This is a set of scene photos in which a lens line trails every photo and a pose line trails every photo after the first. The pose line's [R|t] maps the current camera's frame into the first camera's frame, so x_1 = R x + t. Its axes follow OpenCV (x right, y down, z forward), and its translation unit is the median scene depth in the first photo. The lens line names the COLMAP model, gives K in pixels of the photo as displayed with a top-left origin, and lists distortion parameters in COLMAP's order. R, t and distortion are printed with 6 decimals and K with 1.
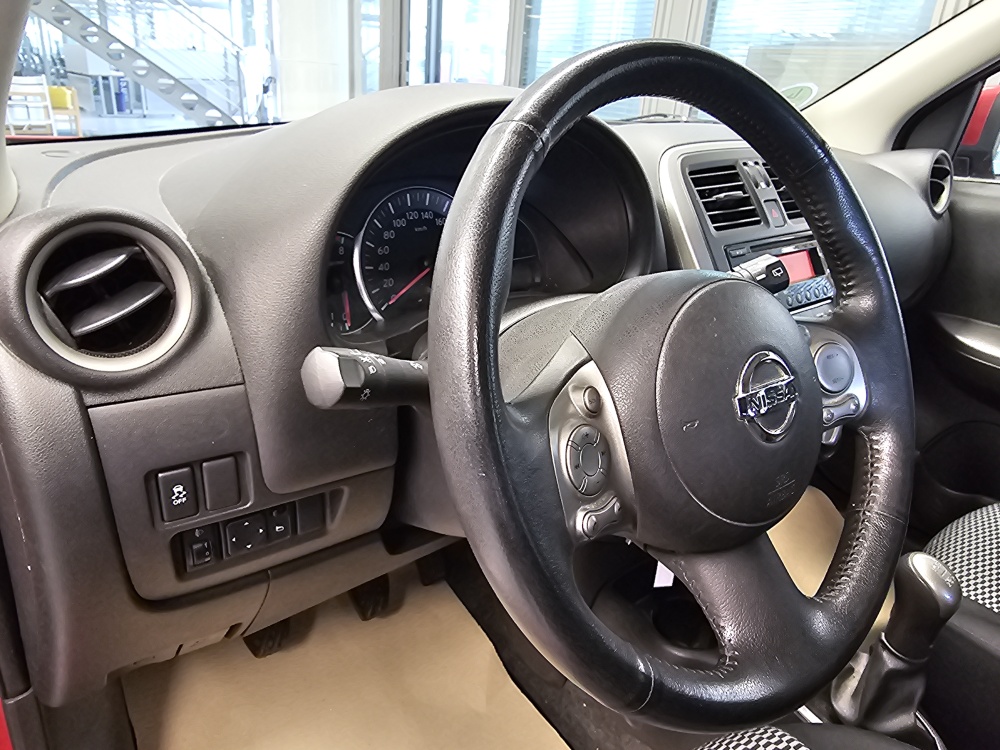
lens RADIAL K [[683.9, 0, 477.1], [0, 683.9, 366.5], [0, 0, 1]] dist [0.003932, -0.005086]
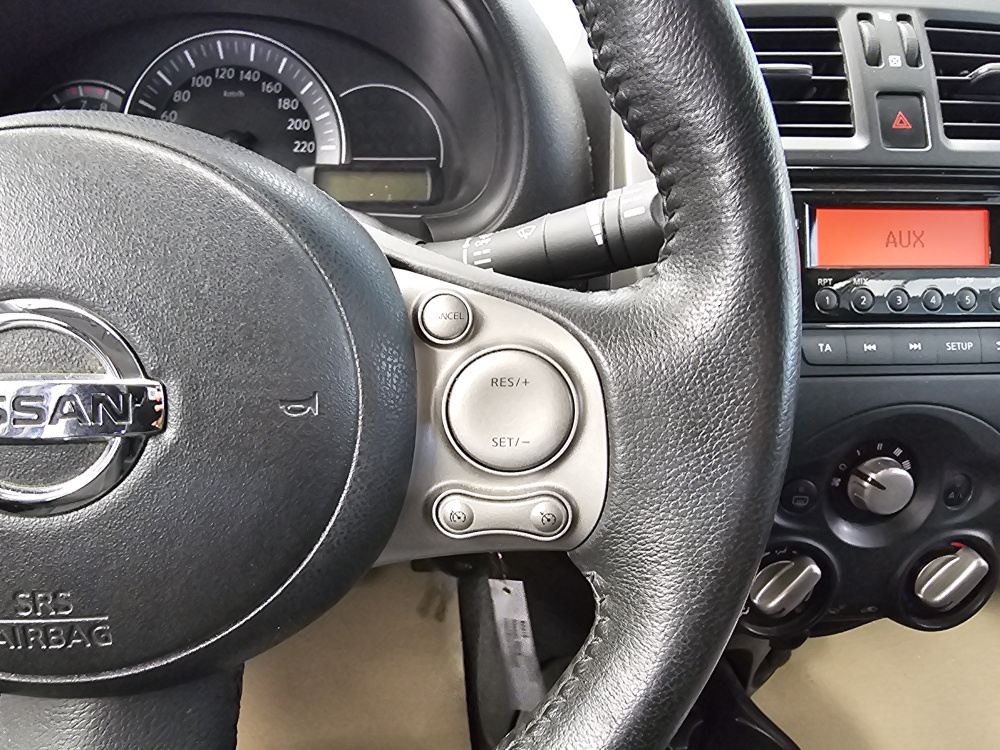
lens RADIAL K [[689.3, 0, 433.0], [0, 689.3, 383.8], [0, 0, 1]] dist [0.007202, 0.000561]
pose [[0.839619, 0.244524, -0.485024, 0.516023], [-0.206186, 0.969584, 0.131889, -0.048655], [0.502521, -0.010731, 0.864498, 0.493123]]
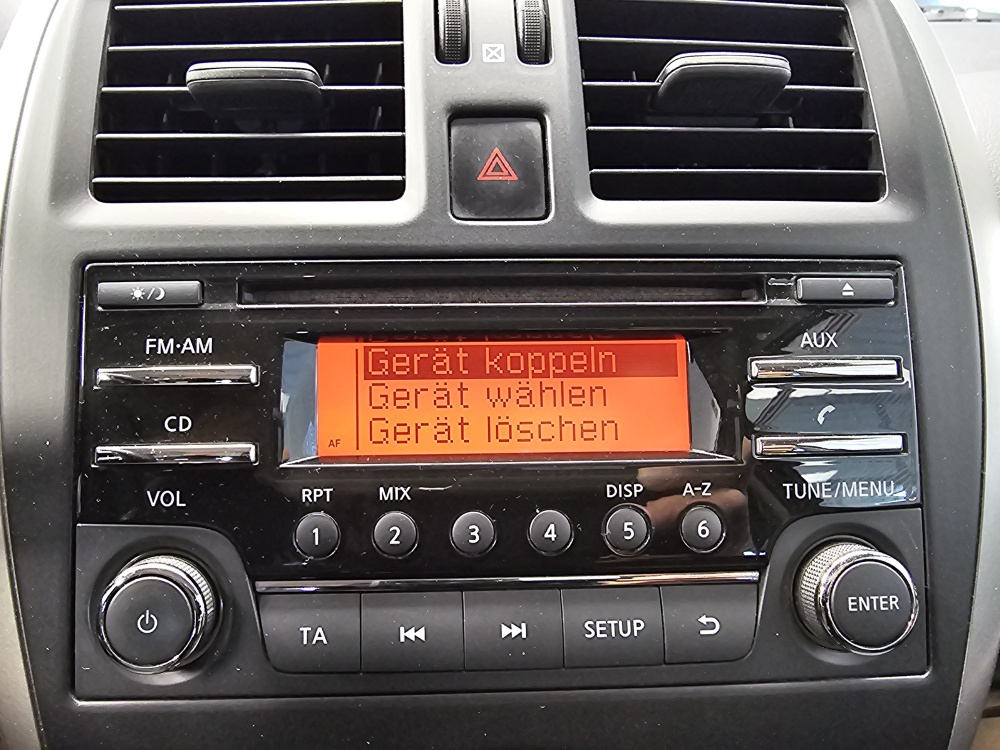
lens RADIAL K [[683.9, 0, 451.9], [0, 683.9, 387.2], [0, 0, 1]] dist [0.003932, -0.005086]
pose [[0.809980, 0.210055, -0.547548, 0.673349], [-0.200510, 0.976579, 0.078031, -0.195084], [0.551115, 0.046585, 0.833128, 0.950049]]
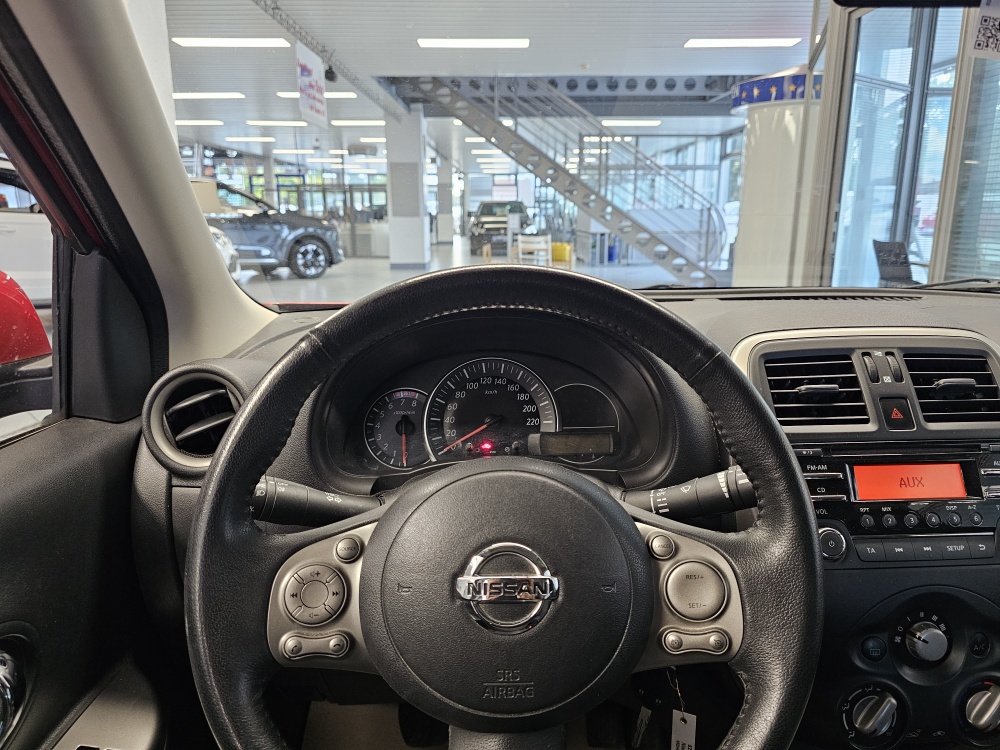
lens RADIAL K [[678.9, 0, 507.8], [0, 678.9, 366.6], [0, 0, 1]] dist [0.045121, -0.054014]
pose [[0.808421, 0.075895, -0.583691, 0.629601], [-0.188435, 0.972833, -0.134492, -0.093727], [0.557626, 0.218714, 0.800760, 0.071282]]
